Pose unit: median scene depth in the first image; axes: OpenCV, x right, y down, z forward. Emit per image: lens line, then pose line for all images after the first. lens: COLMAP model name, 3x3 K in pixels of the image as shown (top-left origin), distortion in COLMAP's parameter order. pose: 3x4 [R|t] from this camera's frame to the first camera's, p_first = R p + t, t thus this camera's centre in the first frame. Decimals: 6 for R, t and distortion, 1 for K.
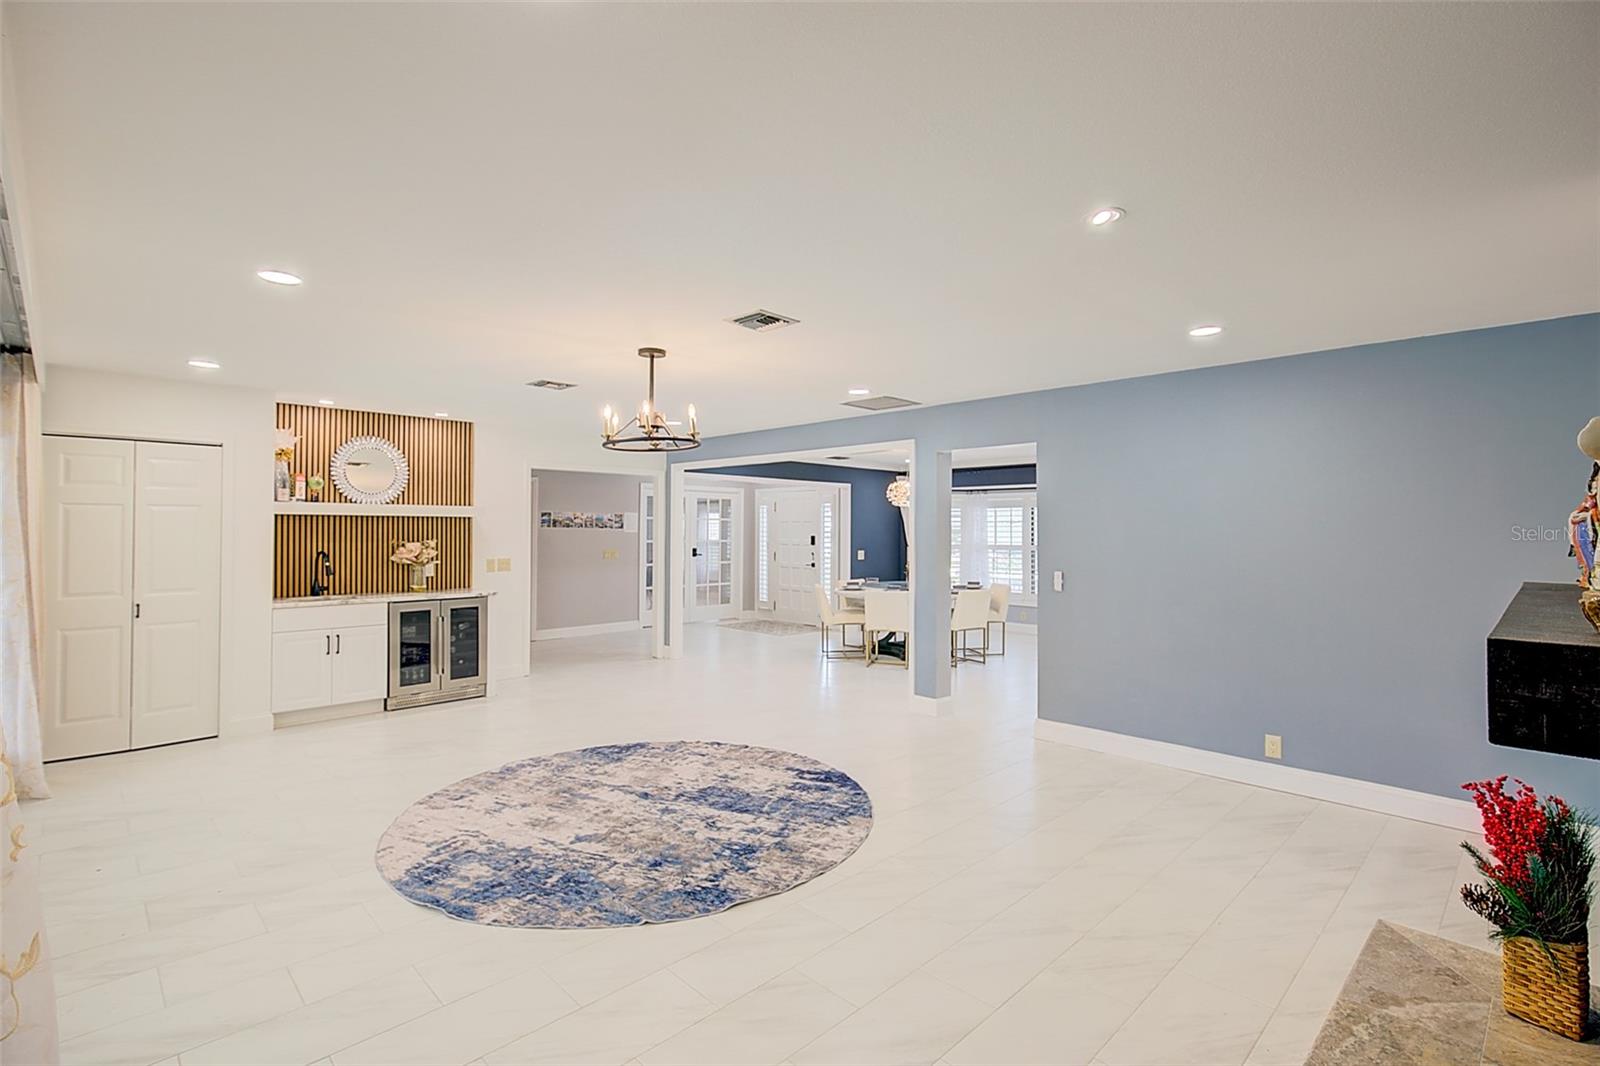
lens RADIAL K [[753.5, 0, 796.1], [0, 753.5, 520.3], [0, 0, 1]] dist [0.000108, 0.000529]
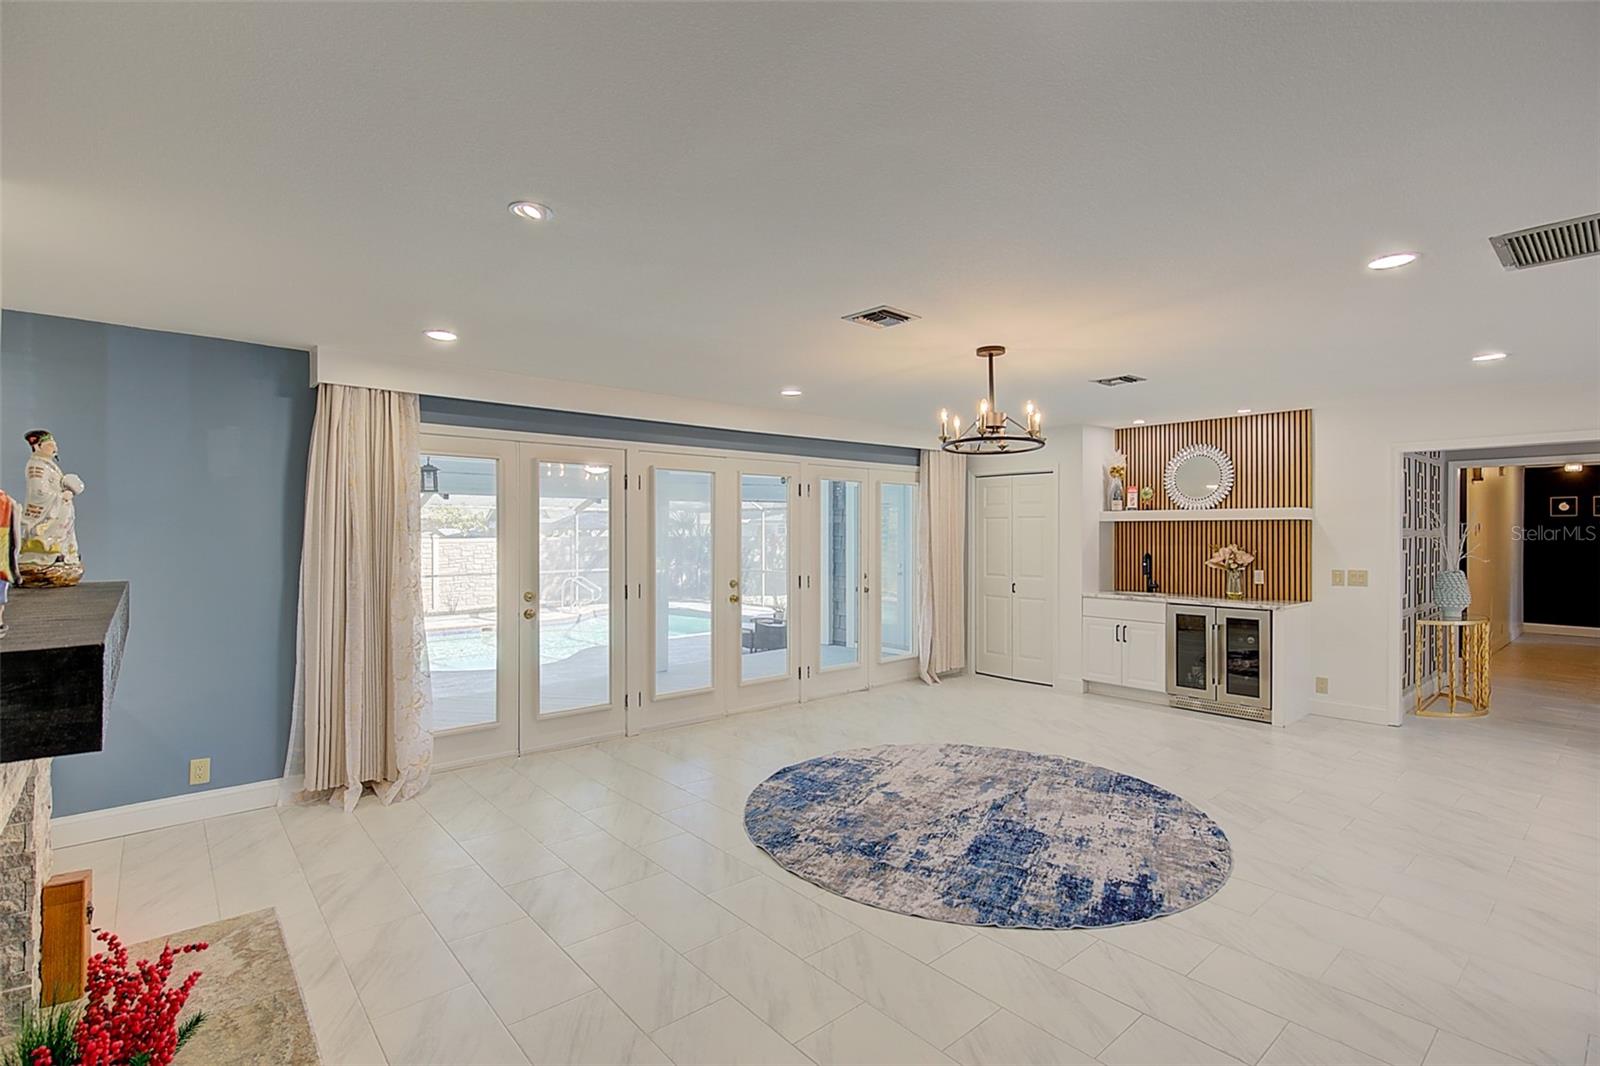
lens RADIAL K [[753.5, 0, 807.6], [0, 753.5, 541.5], [0, 0, 1]] dist [0.000108, 0.000529]
pose [[-0.059909, 0.010636, -0.998147, 0.705665], [0.012546, 0.999872, 0.009901, 0.007554], [0.998125, -0.011929, -0.060035, 0.733847]]
